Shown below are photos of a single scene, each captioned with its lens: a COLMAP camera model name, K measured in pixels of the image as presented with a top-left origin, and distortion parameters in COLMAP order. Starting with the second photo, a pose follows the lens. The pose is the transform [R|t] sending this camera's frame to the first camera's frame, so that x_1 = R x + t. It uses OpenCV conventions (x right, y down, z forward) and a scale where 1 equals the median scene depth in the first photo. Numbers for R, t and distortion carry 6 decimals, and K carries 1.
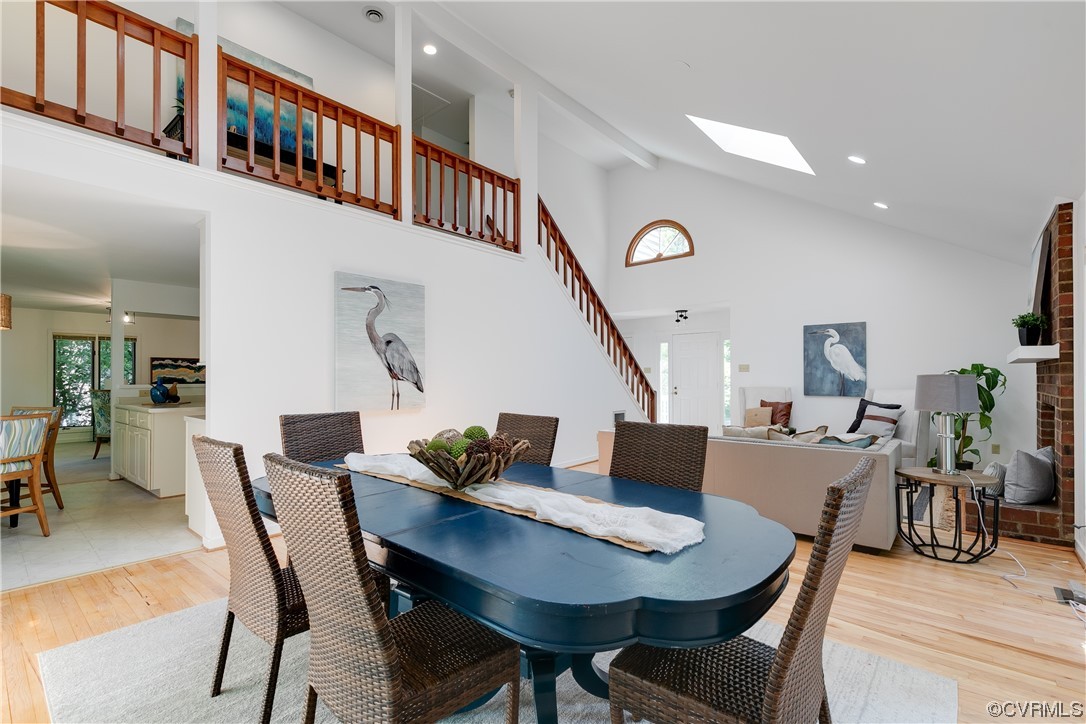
lens RADIAL K [[491.3, 0, 536.4], [0, 491.3, 371.6], [0, 0, 1]] dist [0.007707, -0.001061]
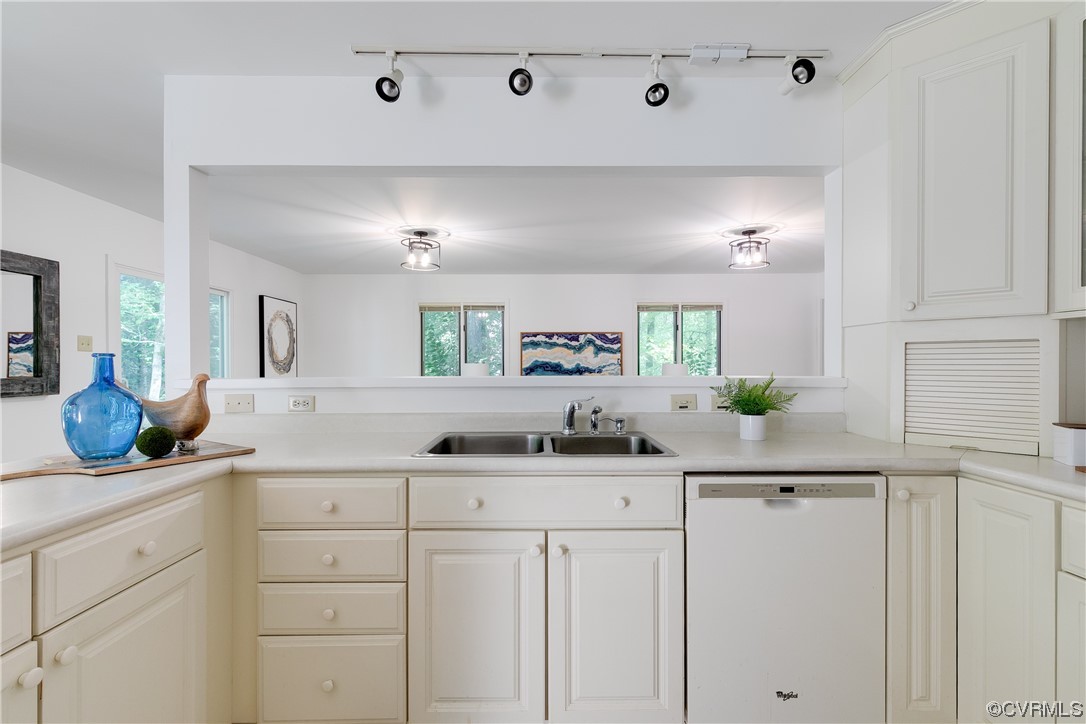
lens RADIAL K [[491.3, 0, 551.6], [0, 491.3, 367.2], [0, 0, 1]] dist [0.007707, -0.001061]
pose [[0.657276, 0.007963, -0.753607, -0.245535], [0.007444, 0.999827, 0.017056, 0.008763], [0.753613, -0.016820, 0.657103, 0.602513]]
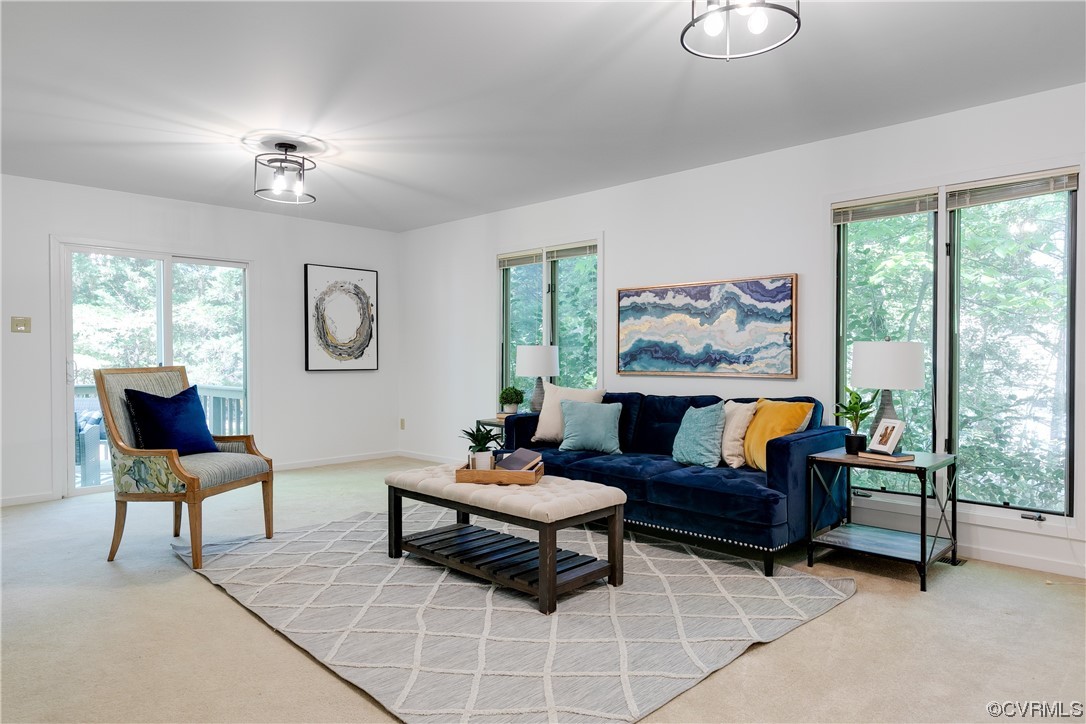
lens RADIAL K [[685.3, 0, 546.9], [0, 685.3, 361.5], [0, 0, 1]] dist [0.041458, 0.000168]
pose [[-0.061209, 0.014150, -0.998025, -0.253195], [0.011630, 0.999842, 0.013462, 0.020176], [0.998057, -0.010783, -0.061364, 1.010534]]
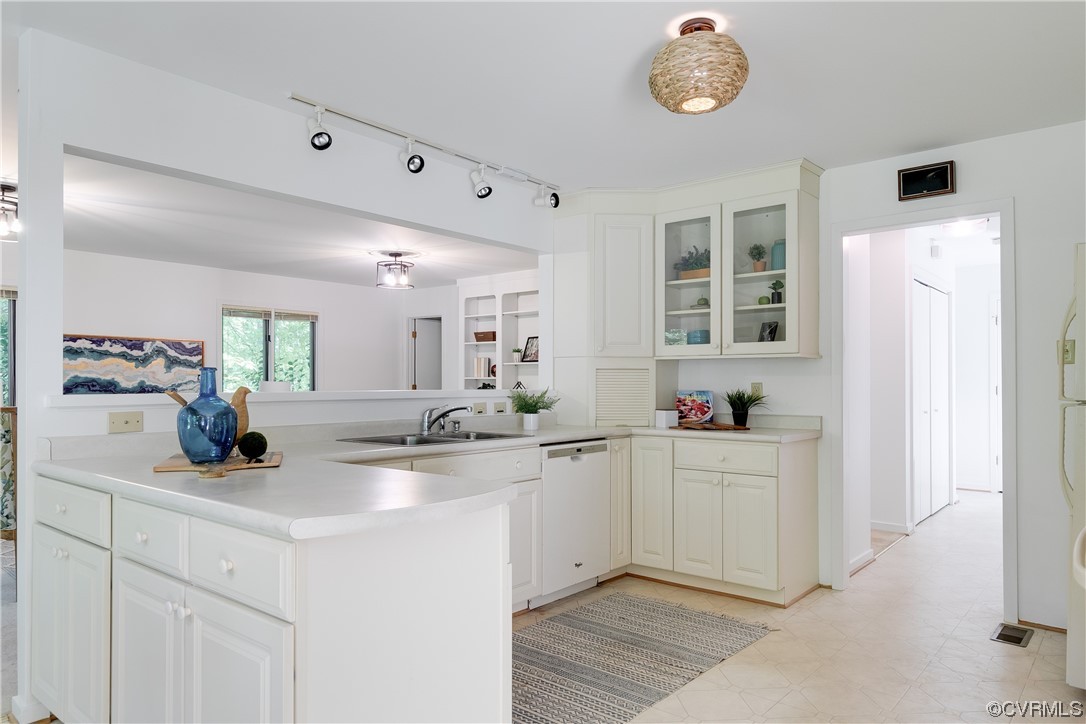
lens RADIAL K [[698.3, 0, 546.6], [0, 698.3, 376.3], [0, 0, 1]] dist [0.005815, -0.001892]
pose [[0.999862, 0.004599, 0.015941, -0.341240], [-0.004616, 0.999989, 0.001022, 0.008259], [-0.015936, -0.001095, 0.999872, 0.356075]]
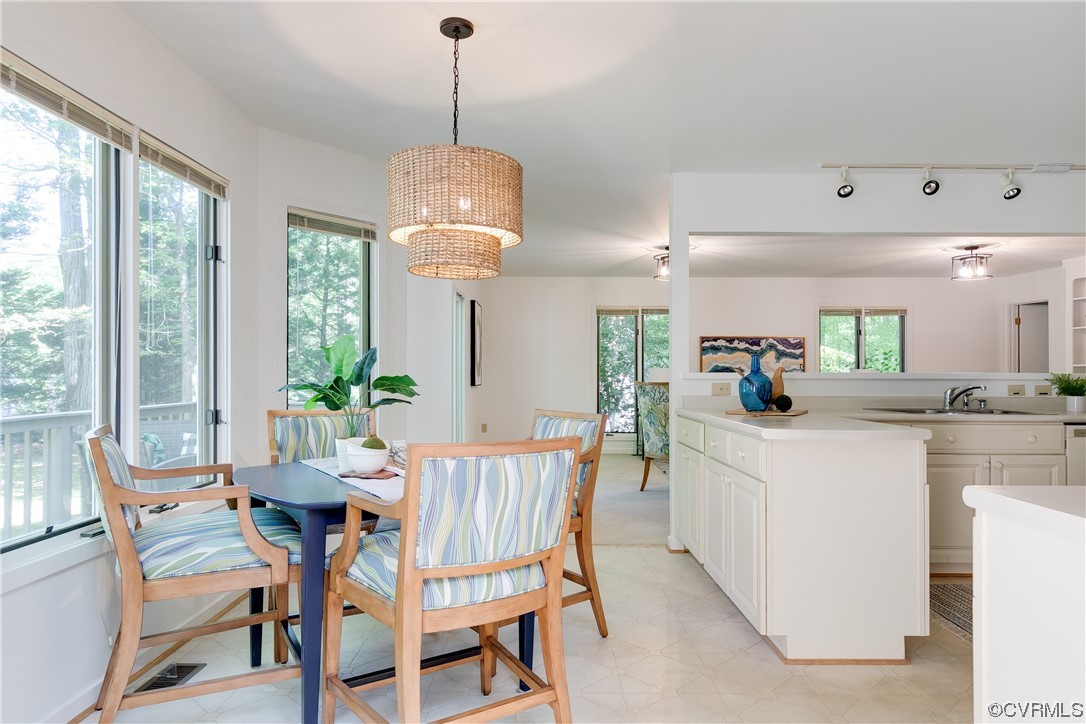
lens RADIAL K [[666.4, 0, 533.2], [0, 666.4, 370.6], [0, 0, 1]] dist [-0.012682, -0.001770]
pose [[0.642459, 0.002549, -0.766316, -0.241507], [0.002116, 0.999985, 0.005101, 0.012919], [0.766317, -0.004899, 0.642444, 0.252184]]
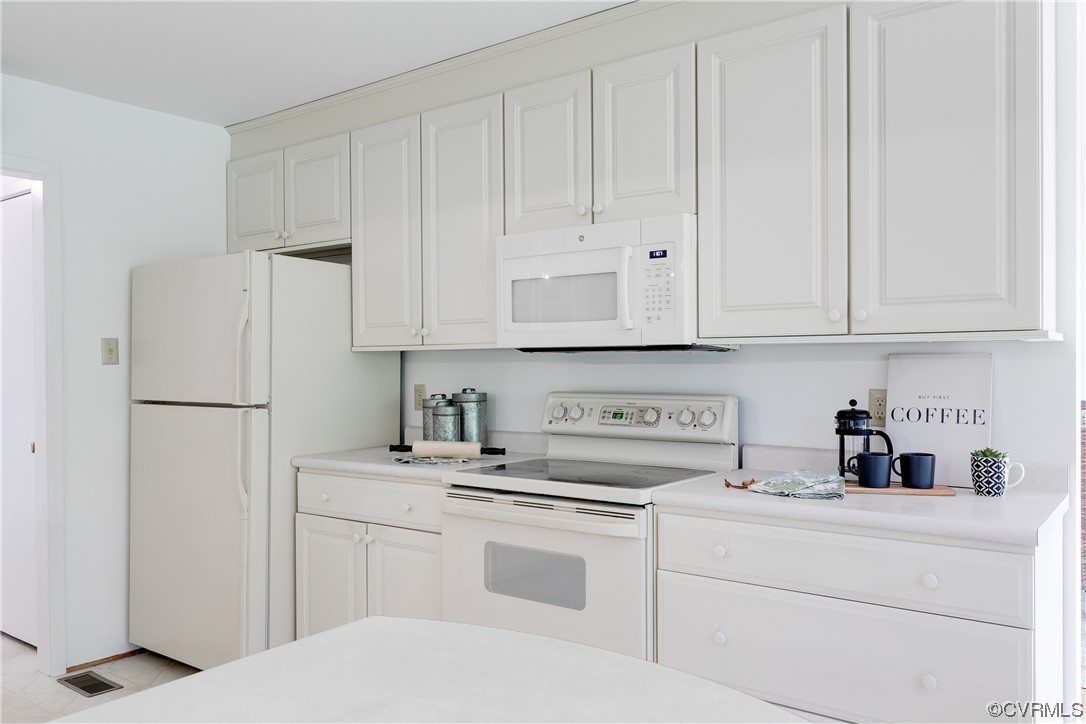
lens RADIAL K [[833.6, 0, 545.3], [0, 833.6, 368.6], [0, 0, 1]] dist [0.008402, -0.016401]
pose [[-0.078021, -0.001420, 0.996951, -0.472767], [-0.002173, 0.999997, 0.001254, 0.002069], [-0.996949, -0.002068, -0.078024, 0.540517]]
